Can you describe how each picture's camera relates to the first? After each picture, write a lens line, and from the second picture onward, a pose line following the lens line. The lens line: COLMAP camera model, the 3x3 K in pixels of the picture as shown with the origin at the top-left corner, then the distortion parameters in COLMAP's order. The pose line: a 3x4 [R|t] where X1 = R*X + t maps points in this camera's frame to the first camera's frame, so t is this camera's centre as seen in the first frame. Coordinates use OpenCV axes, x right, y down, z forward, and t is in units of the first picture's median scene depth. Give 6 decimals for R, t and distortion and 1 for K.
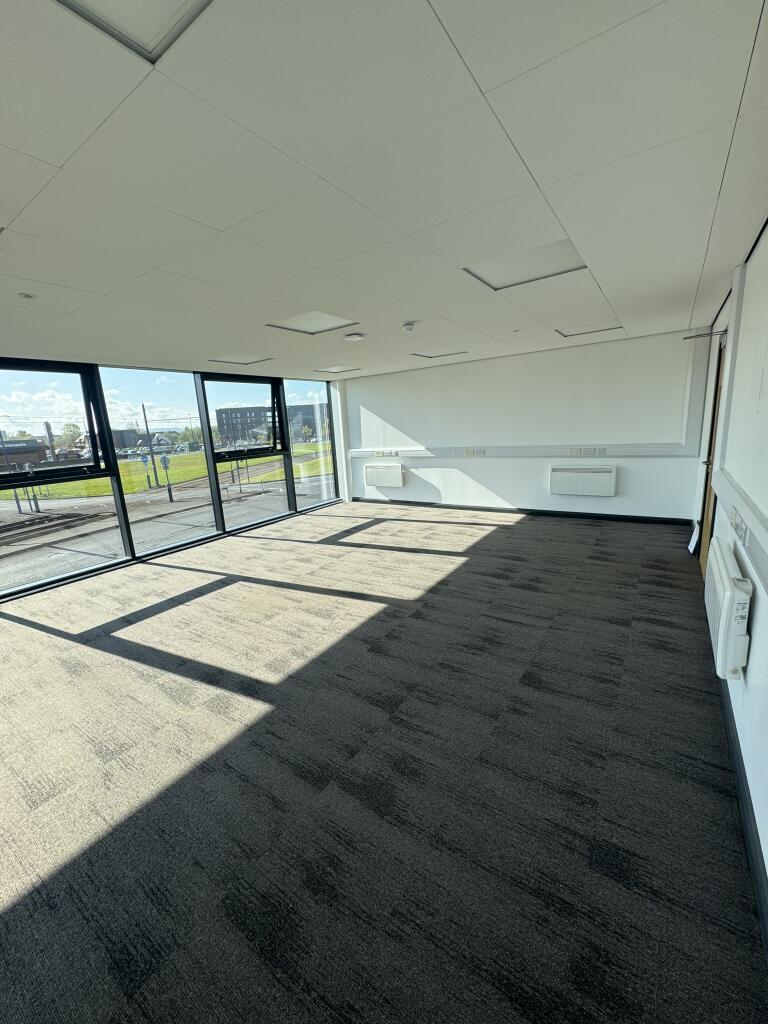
lens RADIAL K [[405.4, 0, 384.1], [0, 405.4, 511.2], [0, 0, 1]] dist [-0.003786, 0.000012]
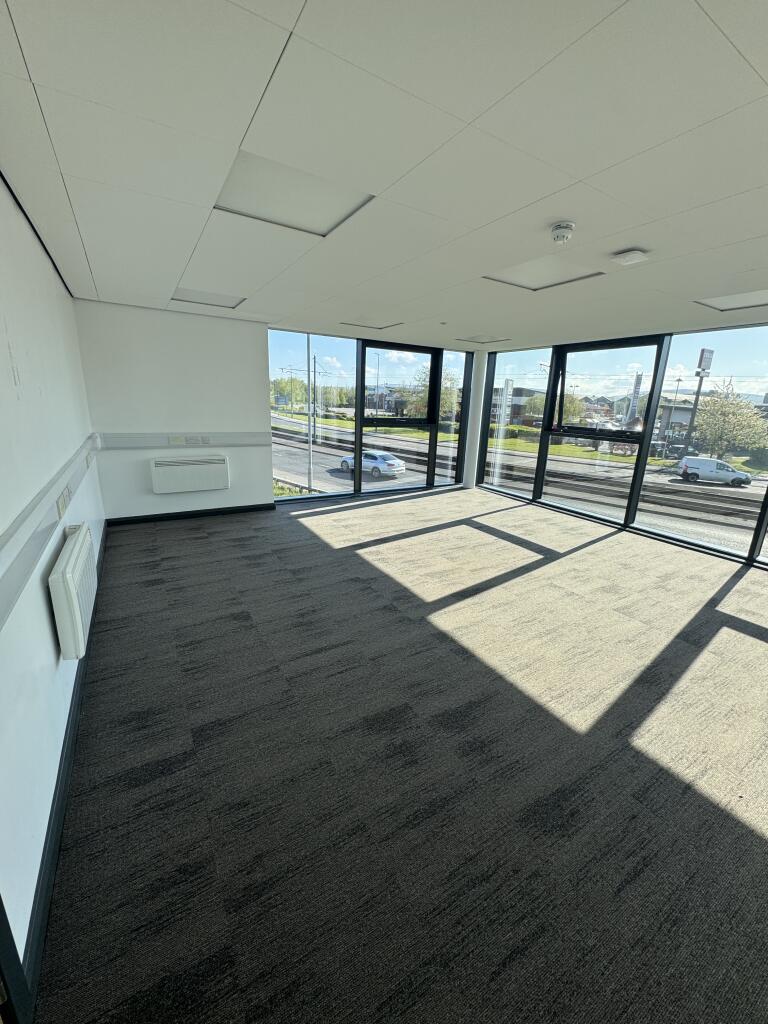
lens RADIAL K [[405.4, 0, 383.5], [0, 405.4, 511.0], [0, 0, 1]] dist [-0.003786, 0.000012]
pose [[-0.415384, 0.281374, -0.865035, 0.628128], [-0.202260, 0.898582, 0.389411, -0.231795], [0.886875, 0.336717, -0.316346, 0.905668]]
